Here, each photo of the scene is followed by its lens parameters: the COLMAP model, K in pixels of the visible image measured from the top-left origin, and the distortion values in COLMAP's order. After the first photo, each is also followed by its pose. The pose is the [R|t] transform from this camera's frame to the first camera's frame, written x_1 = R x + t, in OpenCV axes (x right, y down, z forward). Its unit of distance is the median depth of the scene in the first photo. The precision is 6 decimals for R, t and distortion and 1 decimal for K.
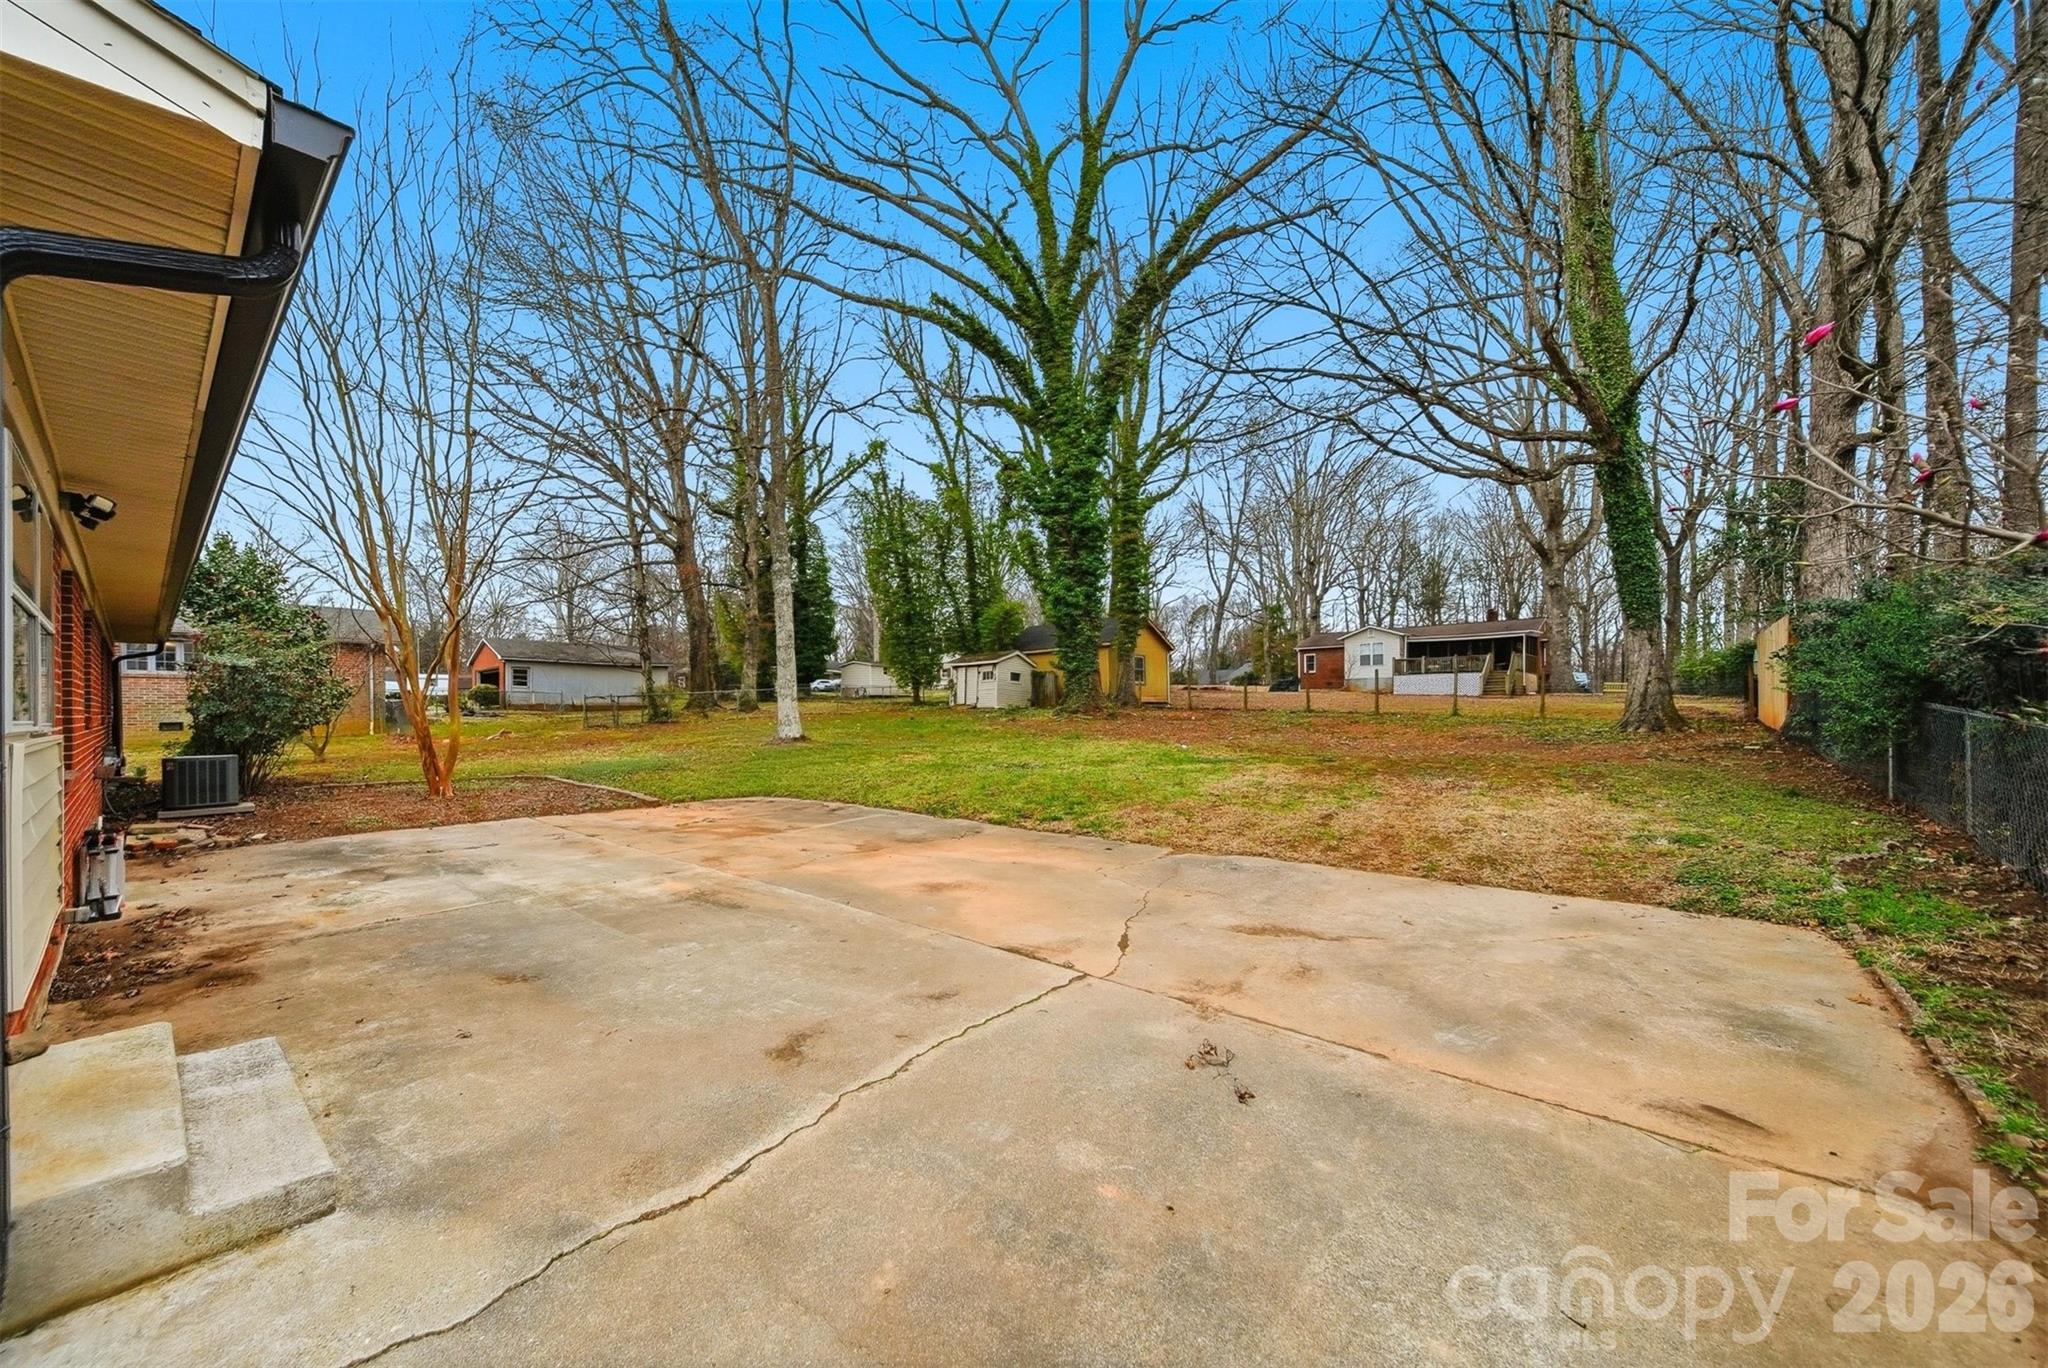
lens RADIAL K [[744.8, 0, 1020.1], [0, 744.8, 697.8], [0, 0, 1]] dist [-0.002415, -0.000059]
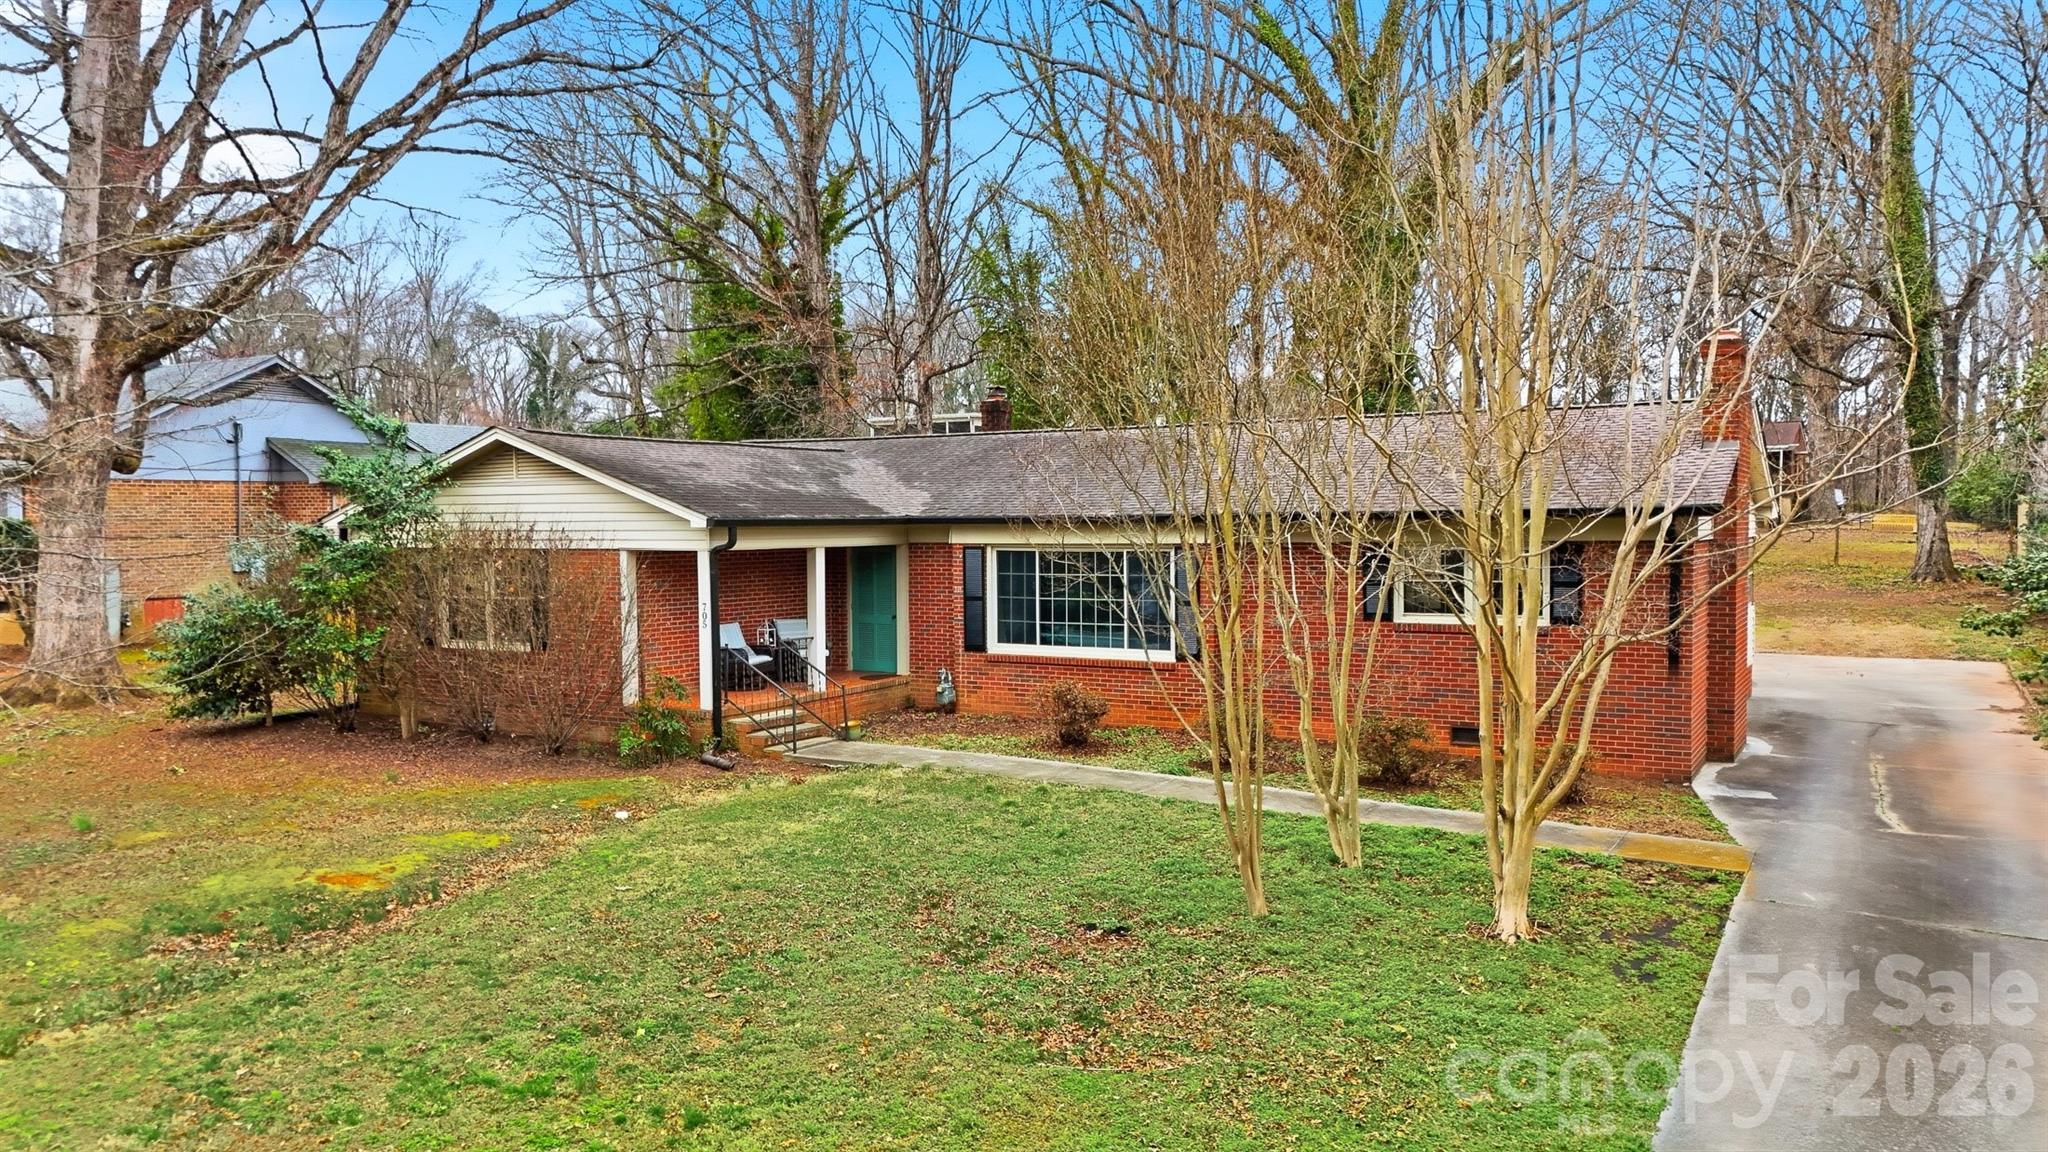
lens RADIAL K [[1503.5, 0, 1025.4], [0, 1503.5, 562.2], [0, 0, 1]] dist [0.025548, -0.000322]
pose [[0.984193, -0.009031, 0.176867, -0.403837], [0.001434, 0.999072, 0.043036, -0.036482], [-0.177091, -0.042102, 0.983293, -0.450995]]
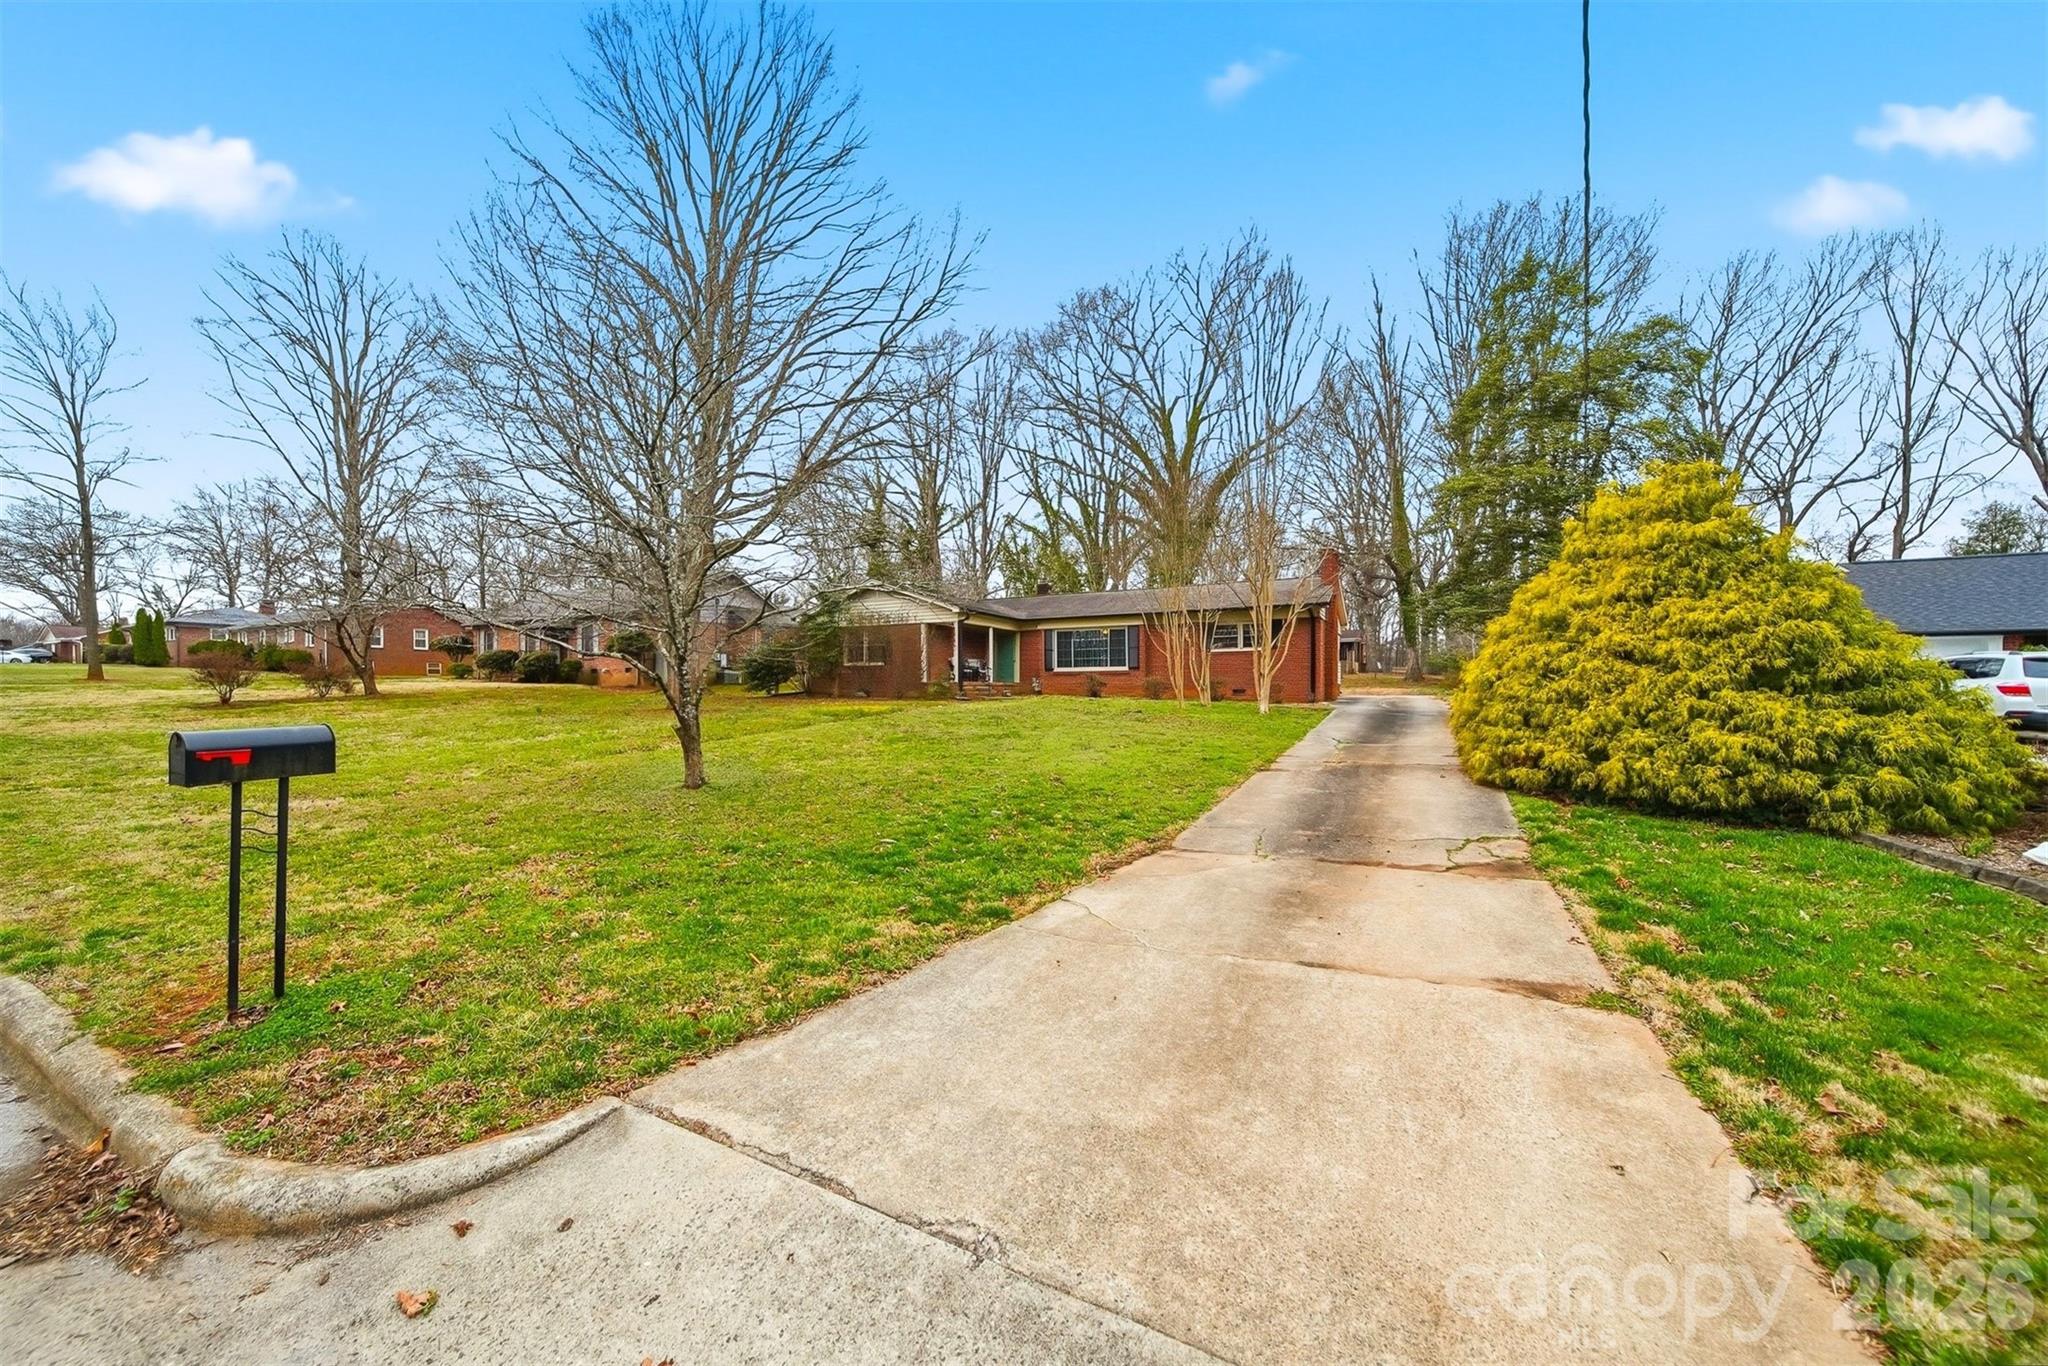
lens RADIAL K [[732.5, 0, 1022.2], [0, 732.5, 683.1], [0, 0, 1]] dist [-0.002605, -0.000221]
pose [[0.977726, 0.007789, 0.209741, -0.484845], [-0.009004, 0.999948, 0.004838, 0.020984], [-0.209692, -0.006619, 0.977745, -0.569402]]
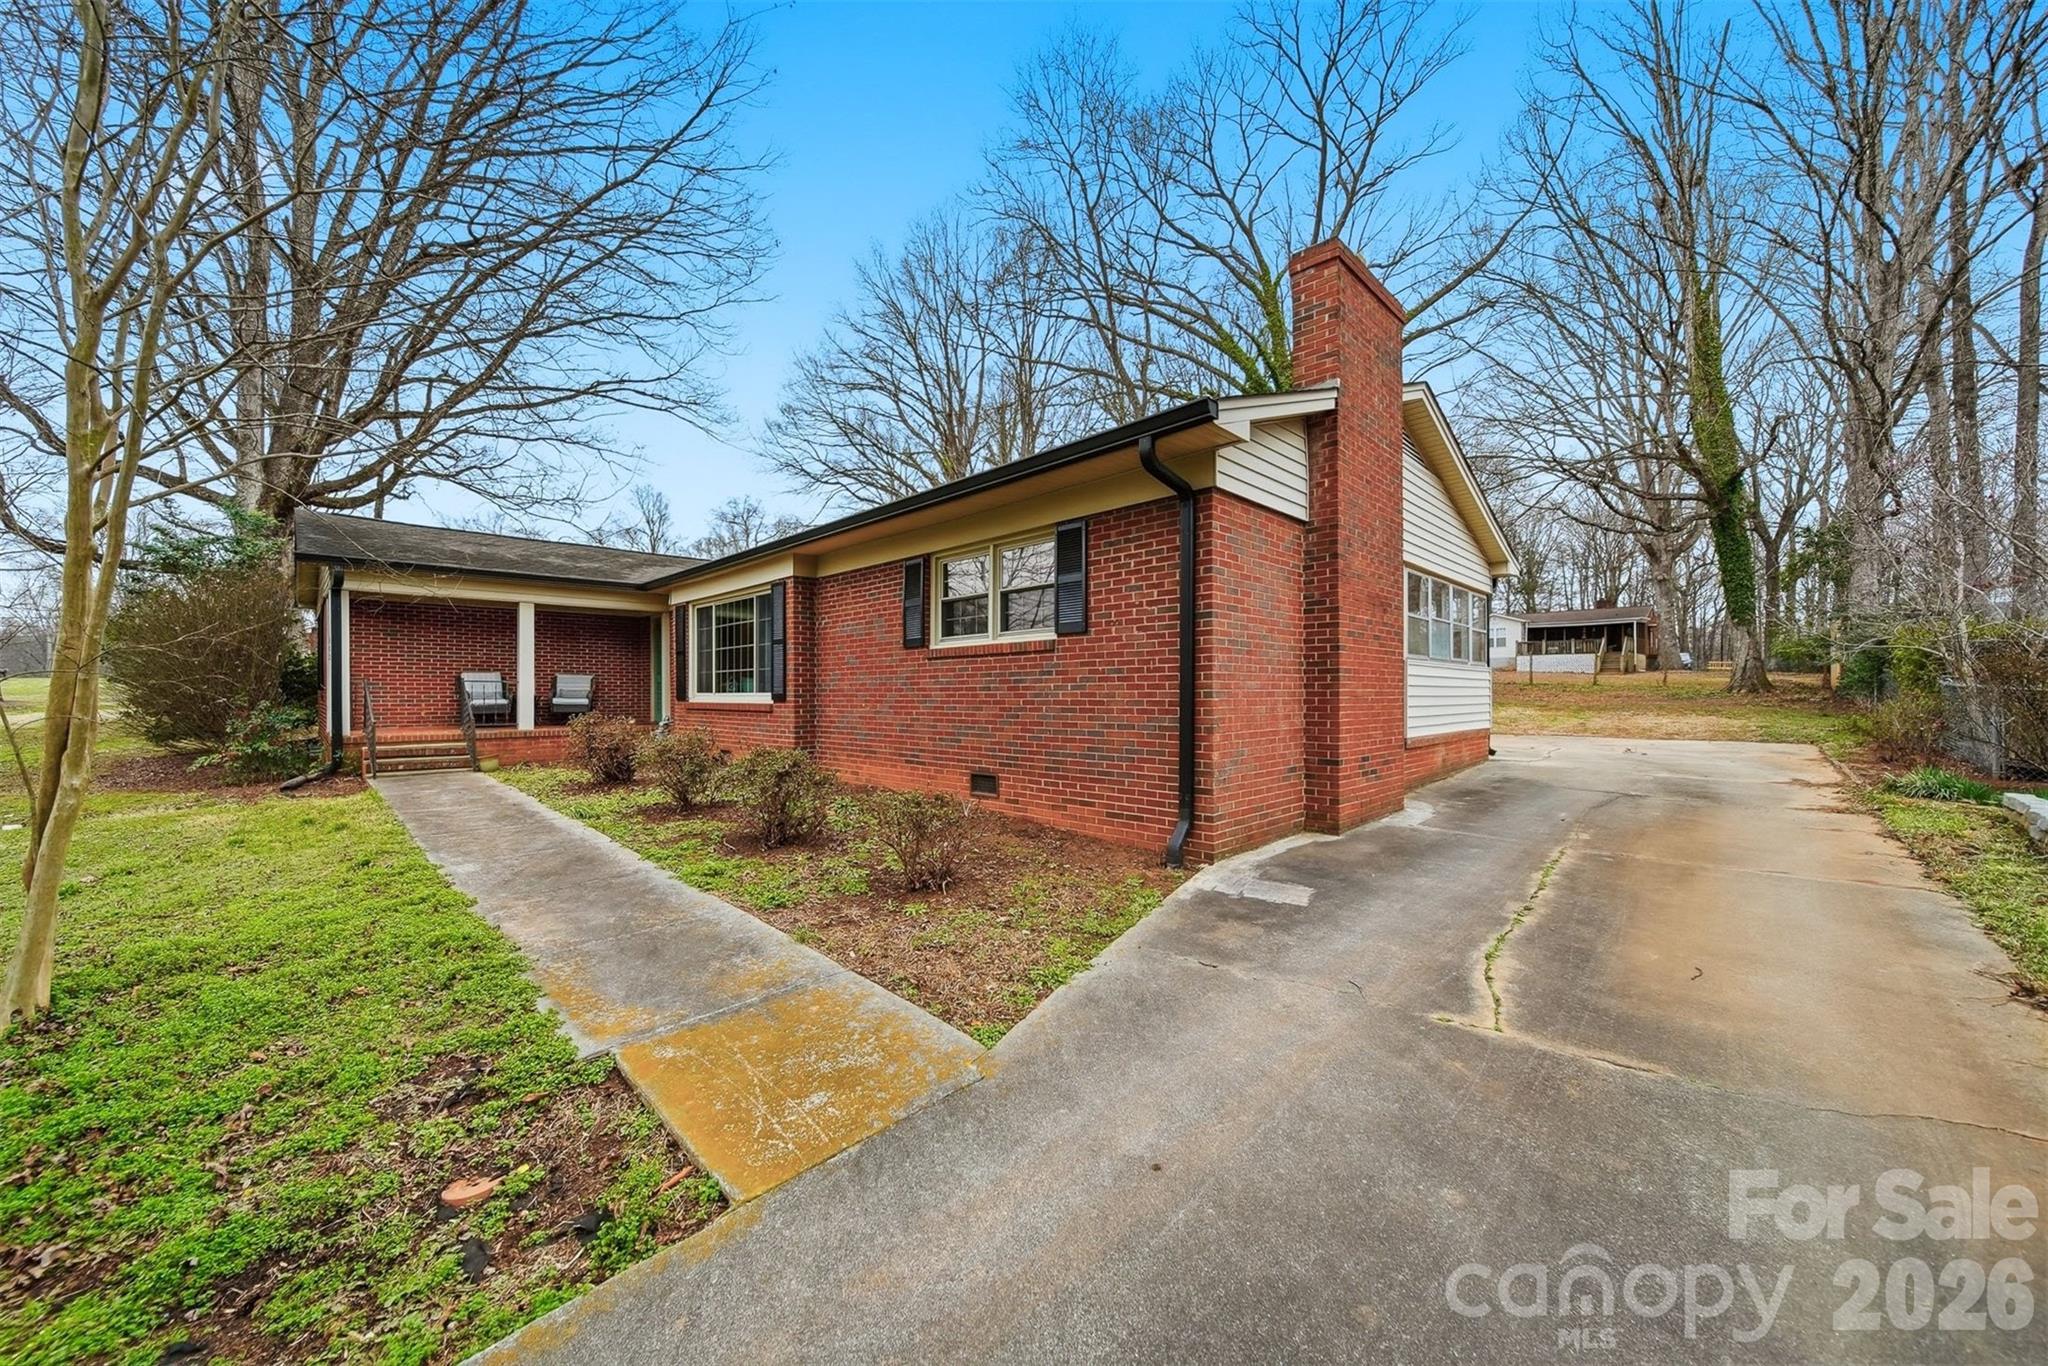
lens RADIAL K [[732.5, 0, 1022.2], [0, 732.5, 683.1], [0, 0, 1]] dist [-0.002605, -0.000221]
pose [[0.996734, -0.001836, -0.080729, -0.192027], [0.002171, 0.999989, 0.004068, 0.005968], [0.080721, -0.004230, 0.996728, -0.228161]]
